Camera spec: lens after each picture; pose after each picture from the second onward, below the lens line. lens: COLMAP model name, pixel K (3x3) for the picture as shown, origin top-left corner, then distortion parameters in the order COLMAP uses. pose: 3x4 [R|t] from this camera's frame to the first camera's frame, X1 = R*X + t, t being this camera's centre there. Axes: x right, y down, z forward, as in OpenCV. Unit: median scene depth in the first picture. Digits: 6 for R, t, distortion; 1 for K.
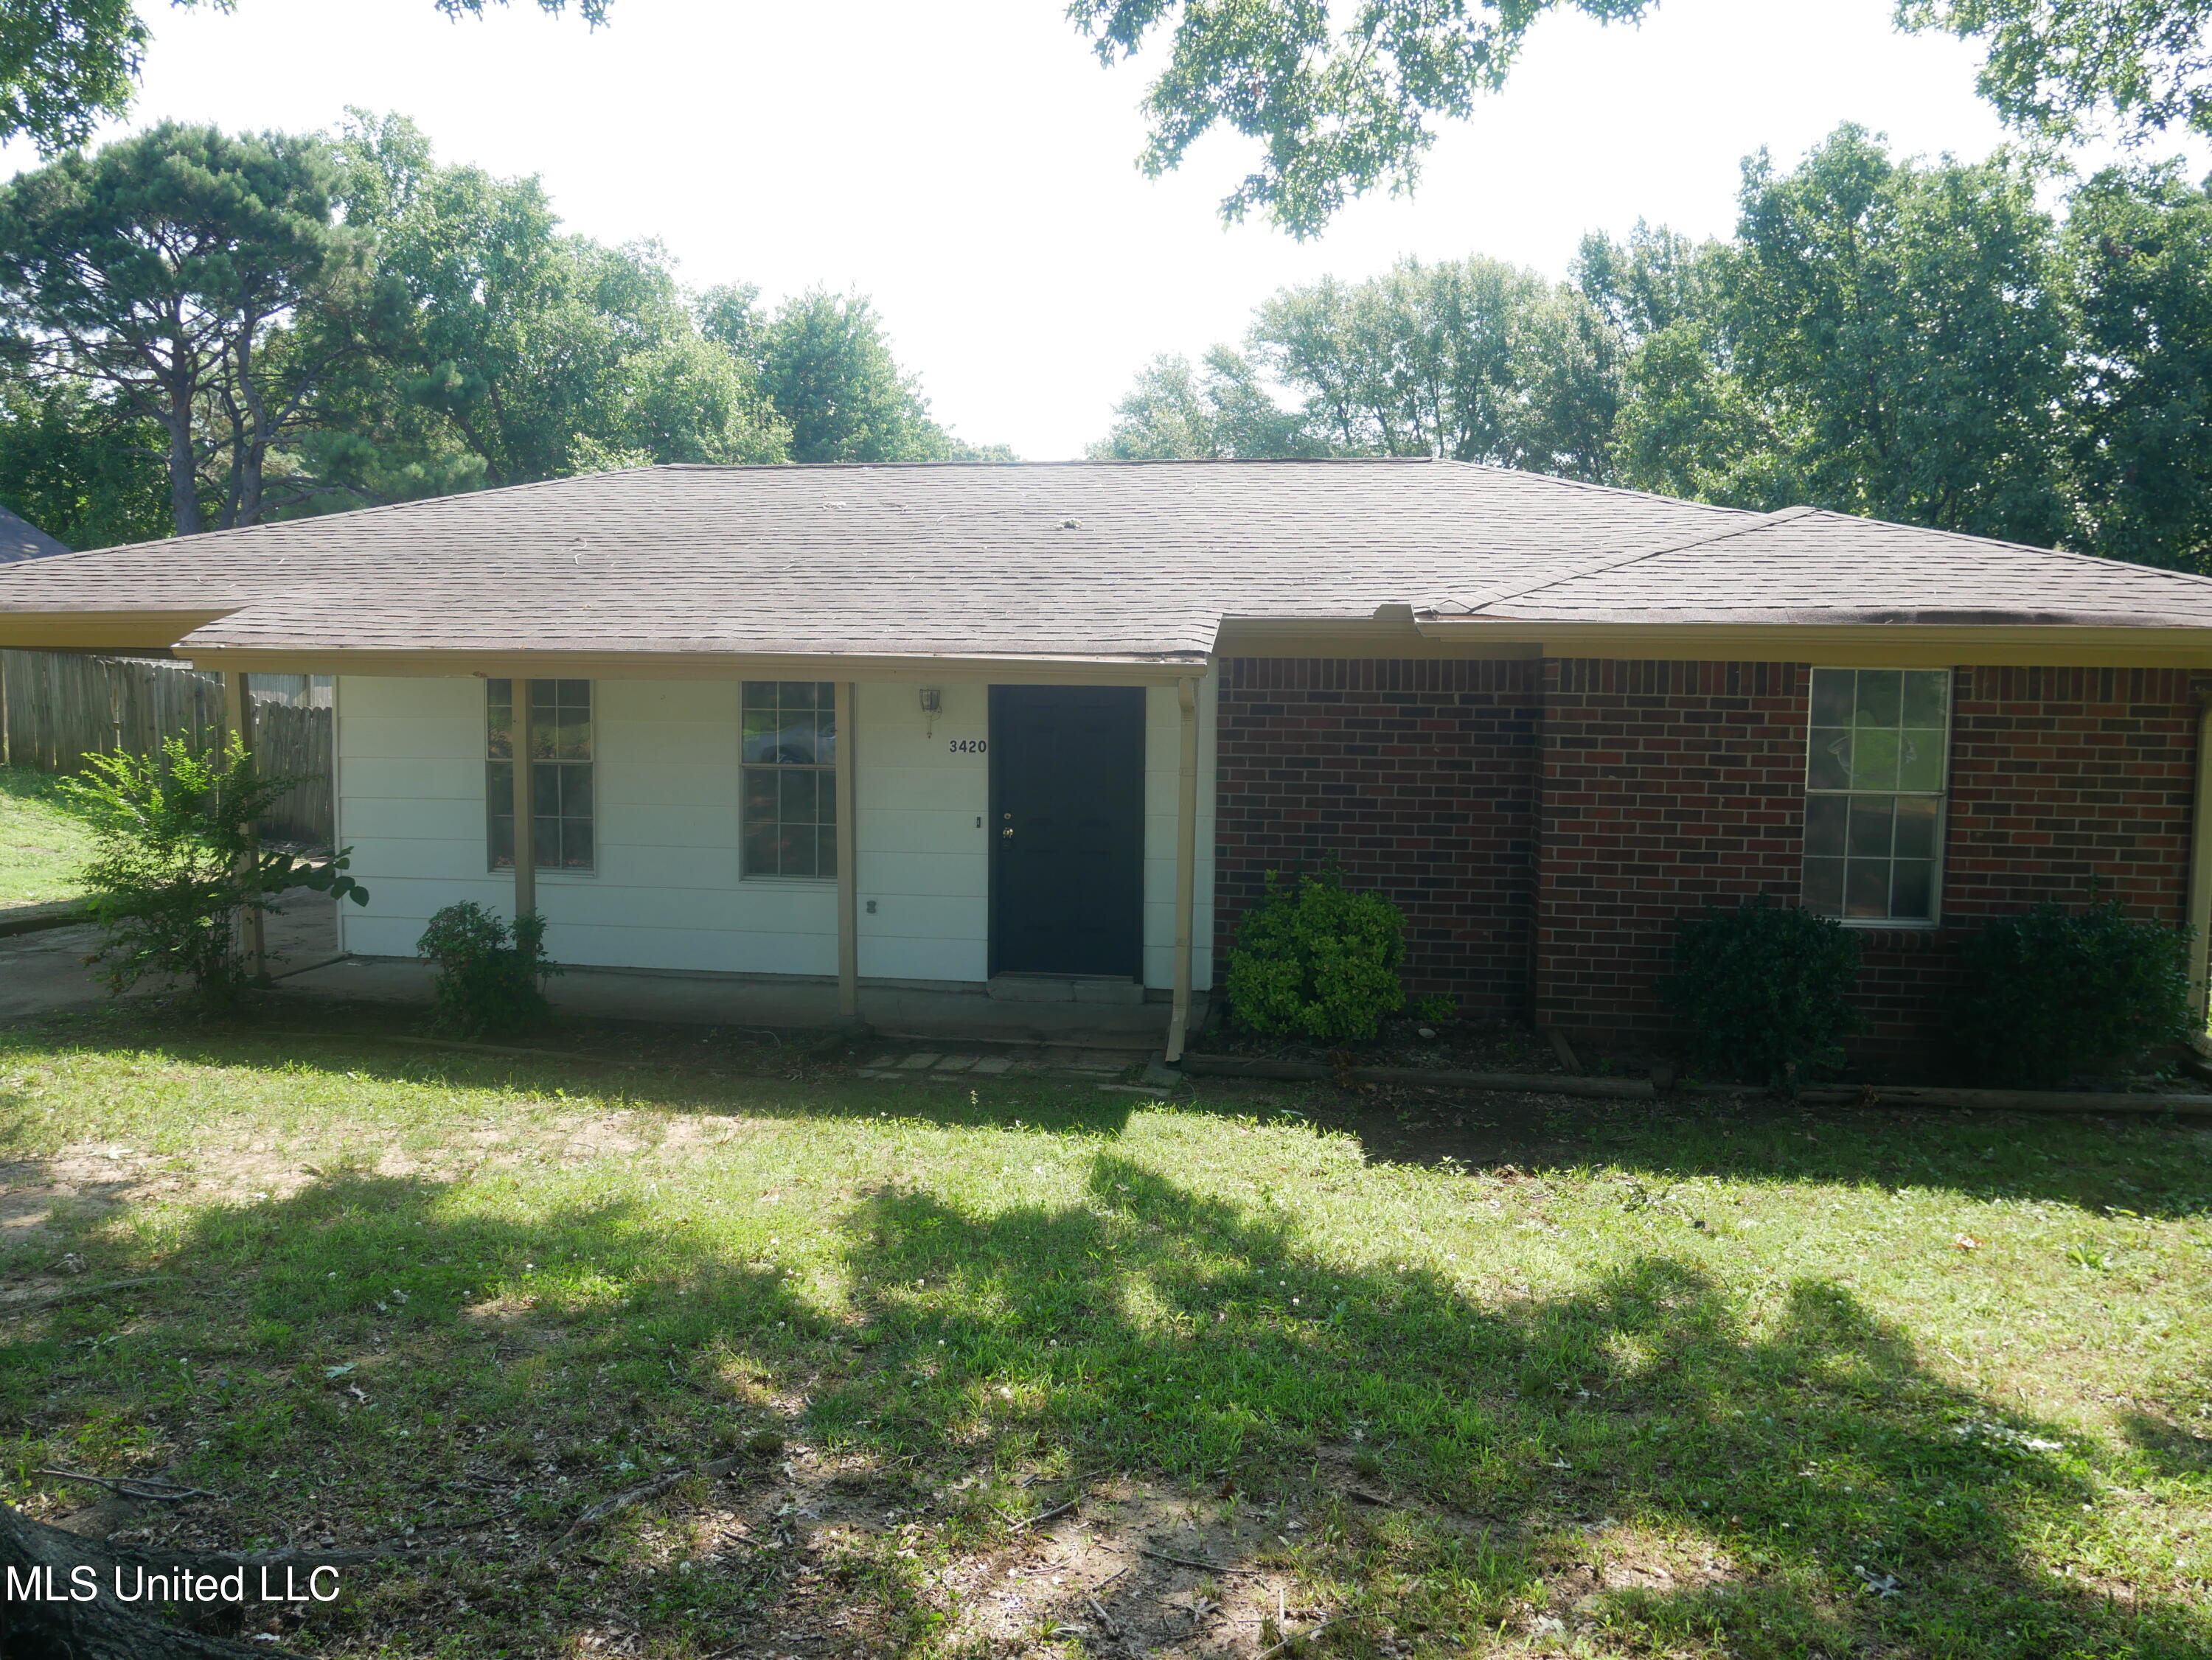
lens RADIAL K [[1588.5, 0, 1105.5], [0, 1588.5, 832.6], [0, 0, 1]] dist [-0.075616, 0.030440]
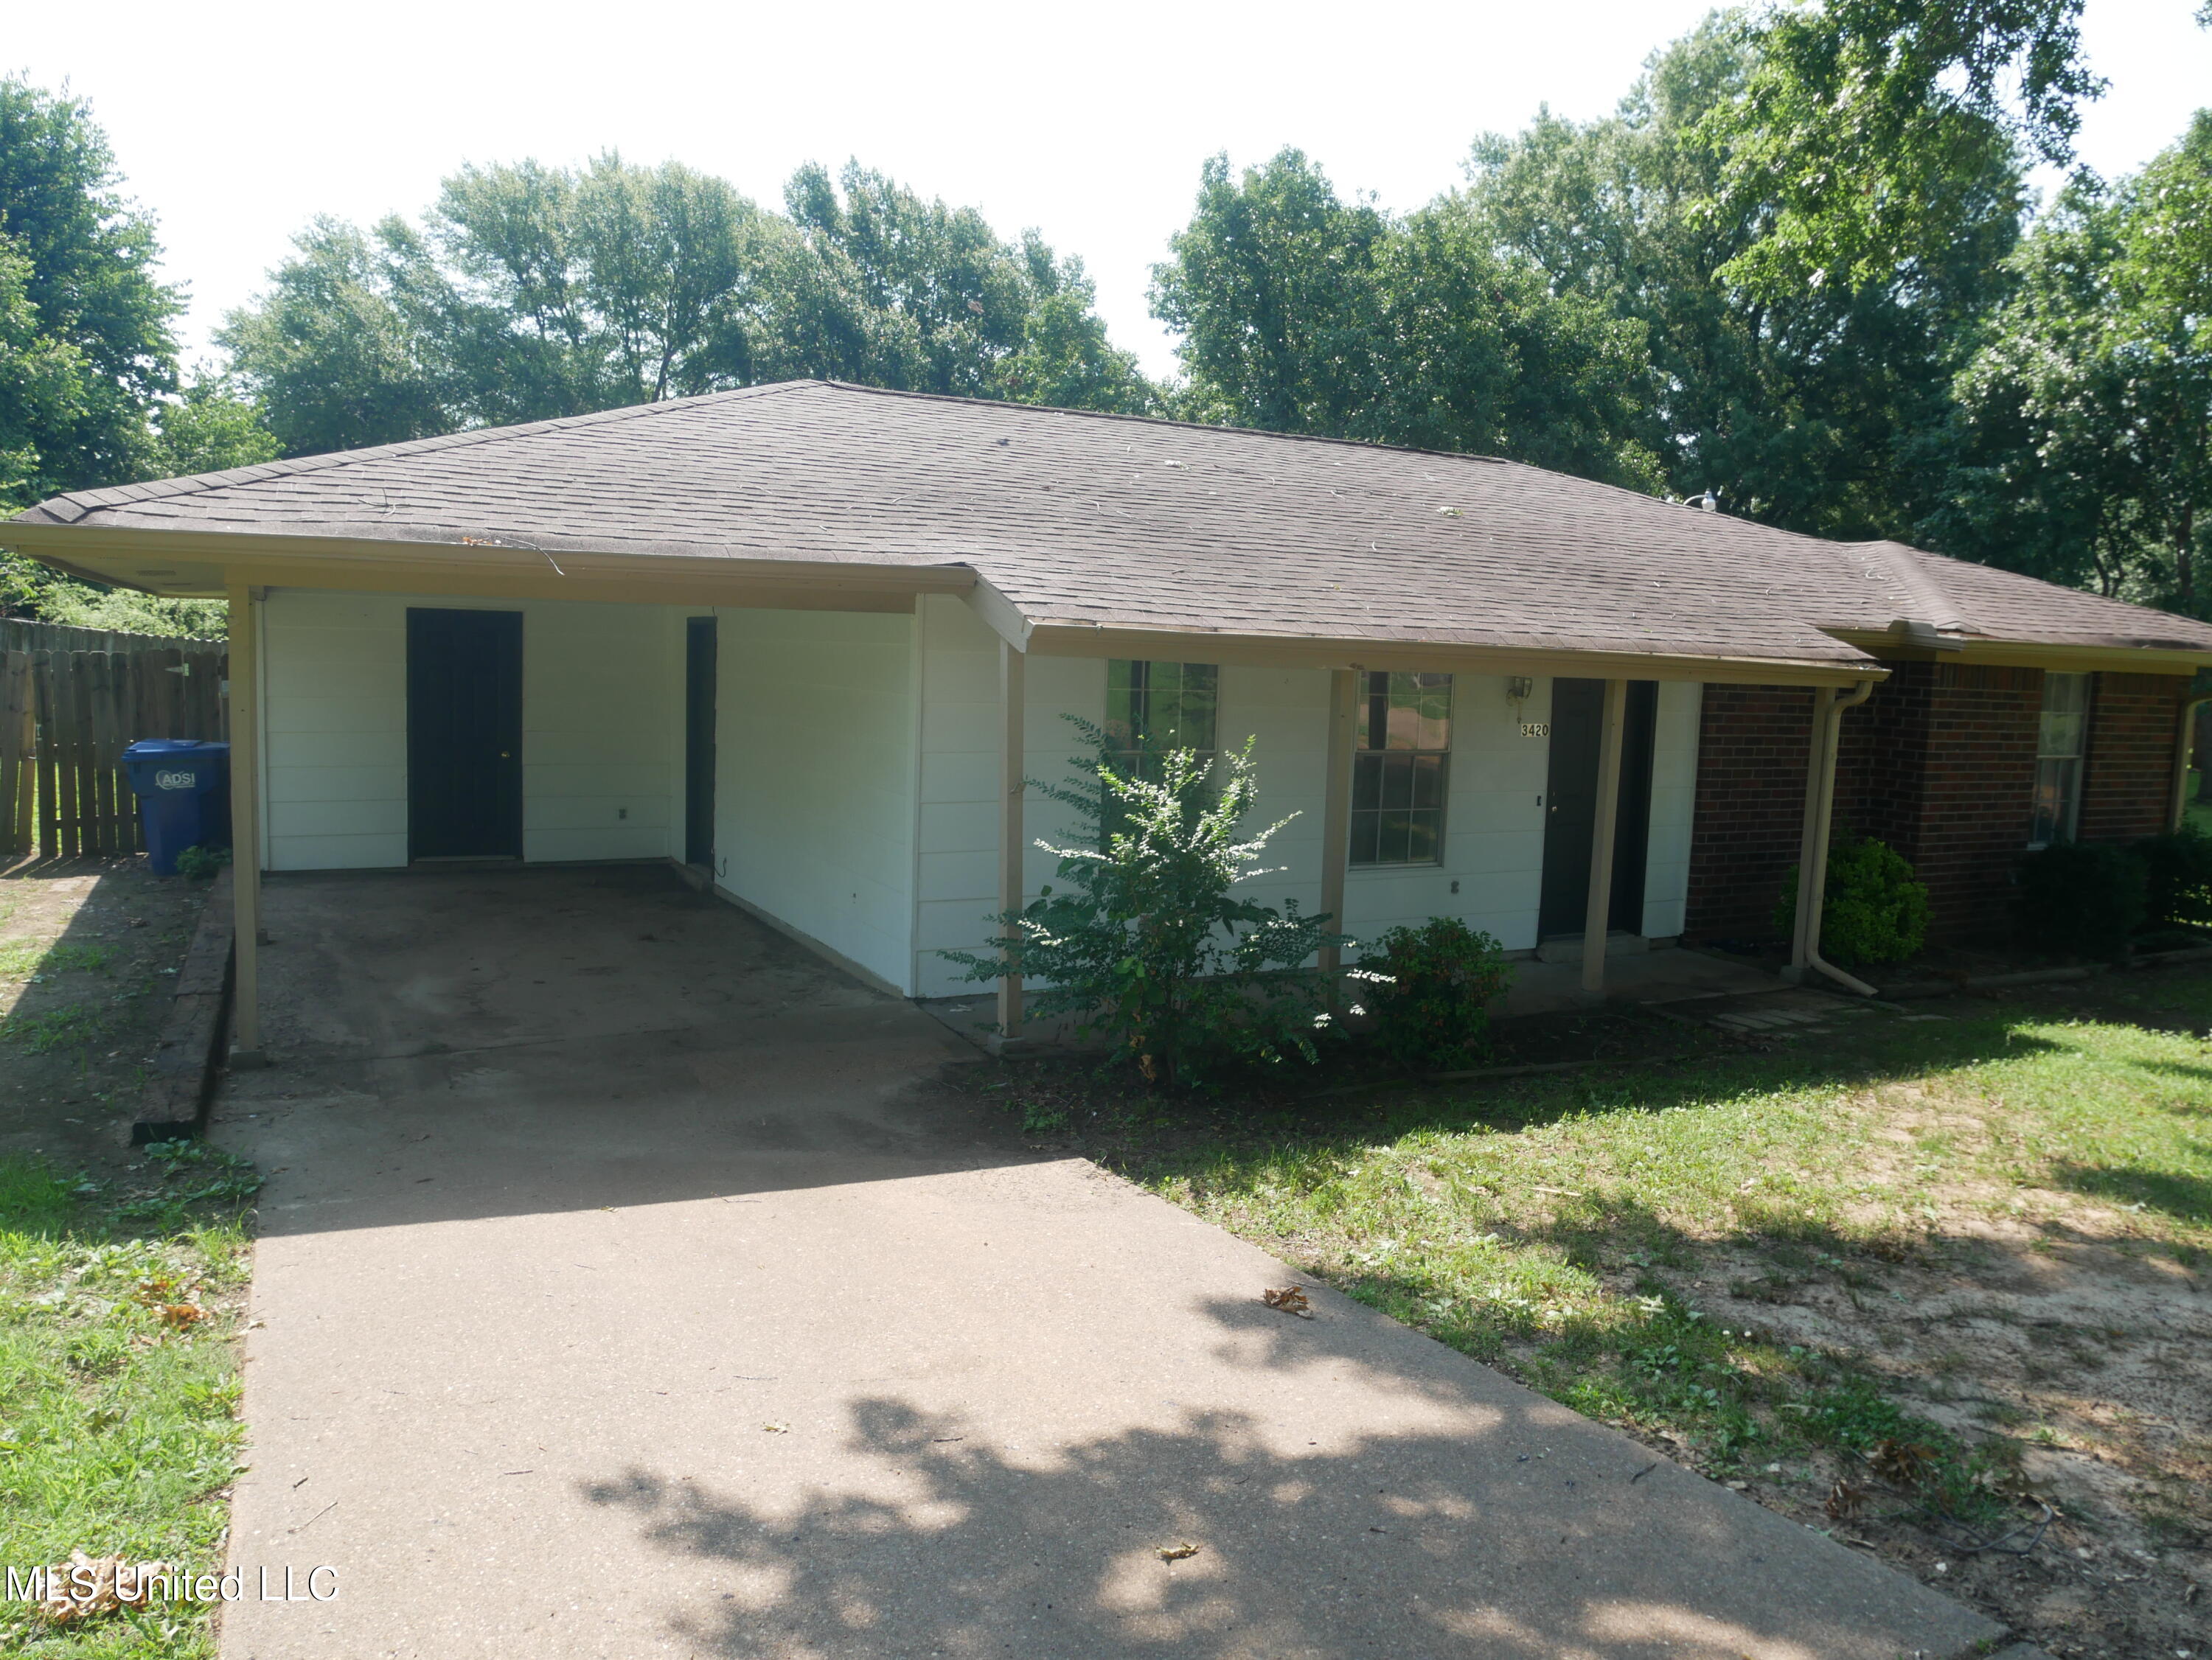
lens RADIAL K [[1588.5, 0, 1104.6], [0, 1588.5, 825.9], [0, 0, 1]] dist [-0.075616, 0.030440]
pose [[0.799289, -0.054782, 0.598445, -0.392485], [0.023835, 0.997943, 0.059517, -0.024756], [-0.600474, -0.033308, 0.798950, 0.132012]]
